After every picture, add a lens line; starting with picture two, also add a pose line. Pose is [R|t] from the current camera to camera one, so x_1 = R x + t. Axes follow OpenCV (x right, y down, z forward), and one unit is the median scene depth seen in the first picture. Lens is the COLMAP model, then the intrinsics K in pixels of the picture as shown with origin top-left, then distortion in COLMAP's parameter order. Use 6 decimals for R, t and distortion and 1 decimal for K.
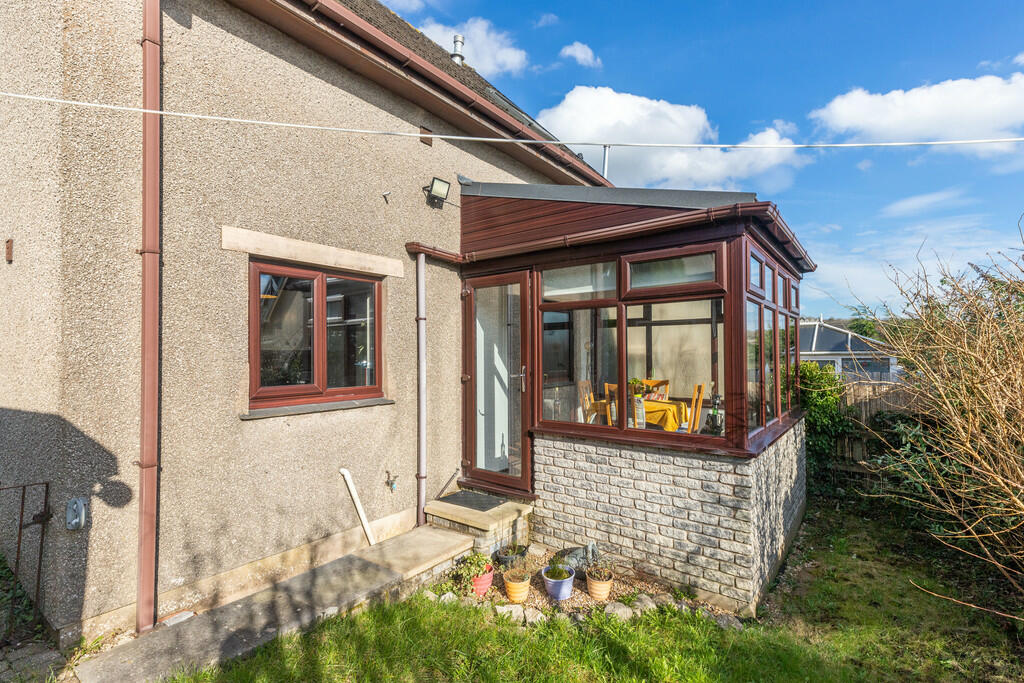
lens RADIAL K [[468.1, 0, 512.3], [0, 468.1, 347.8], [0, 0, 1]] dist [-0.001440, -0.000052]
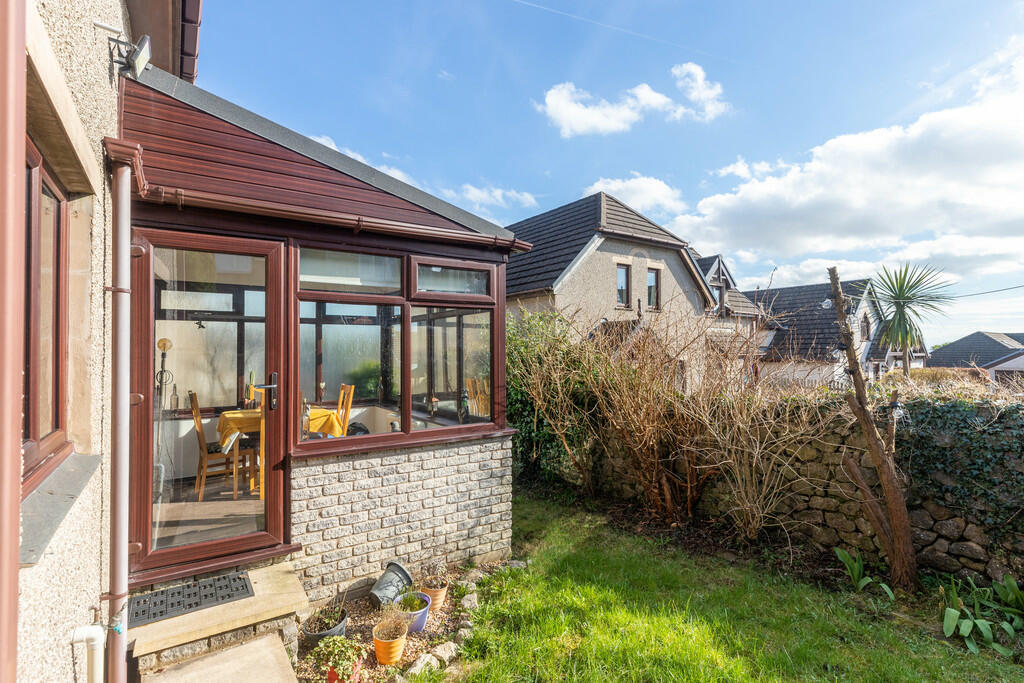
lens RADIAL K [[468.1, 0, 511.9], [0, 468.1, 342.5], [0, 0, 1]] dist [-0.001440, -0.000052]
pose [[0.332347, 0.021784, 0.942905, -0.609791], [-0.009009, 0.999761, -0.019923, 0.004070], [-0.943114, -0.001874, 0.332464, 0.470130]]
